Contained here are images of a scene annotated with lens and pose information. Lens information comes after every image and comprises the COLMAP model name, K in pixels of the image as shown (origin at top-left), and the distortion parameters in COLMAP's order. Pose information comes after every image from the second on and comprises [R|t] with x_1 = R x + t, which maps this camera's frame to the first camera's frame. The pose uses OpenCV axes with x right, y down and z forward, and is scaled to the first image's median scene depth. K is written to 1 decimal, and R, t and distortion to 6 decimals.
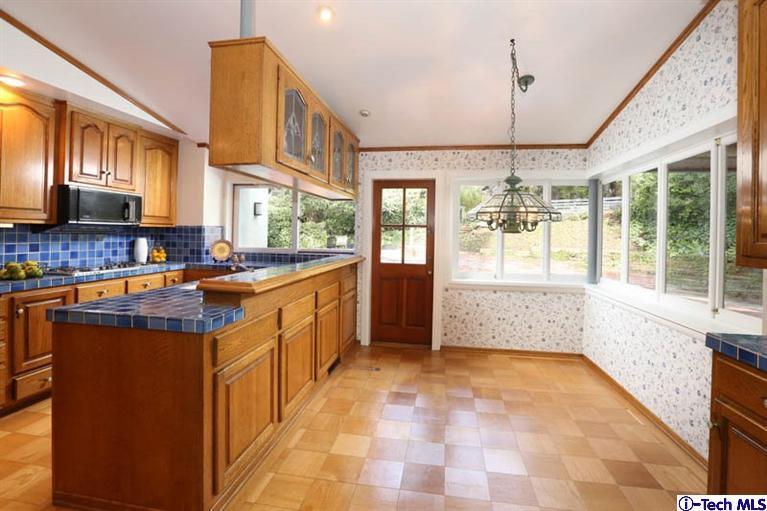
lens RADIAL K [[359.5, 0, 384.2], [0, 359.5, 226.7], [0, 0, 1]] dist [-0.000296, 0.000354]
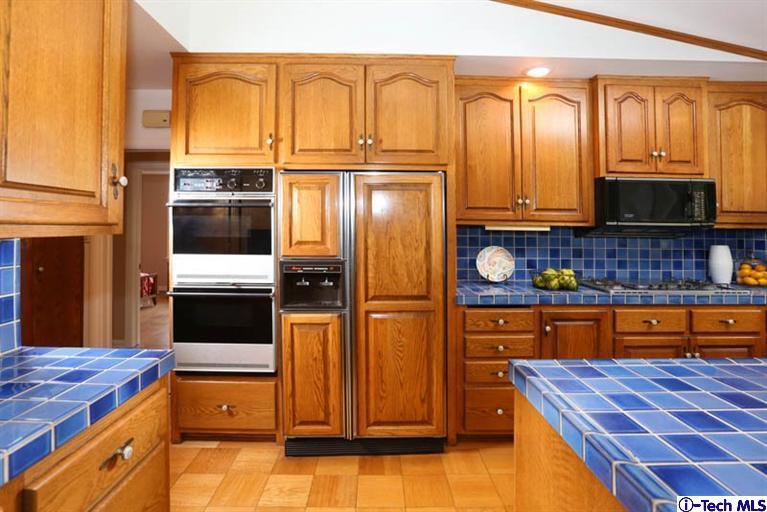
lens RADIAL K [[349.4, 0, 358.1], [0, 349.4, 219.3], [0, 0, 1]] dist [-0.047240, 0.010493]
pose [[0.124993, -0.039014, -0.991390, -0.179878], [0.008023, 0.999234, -0.038311, 0.002103], [0.992125, -0.003165, 0.125210, 0.325162]]
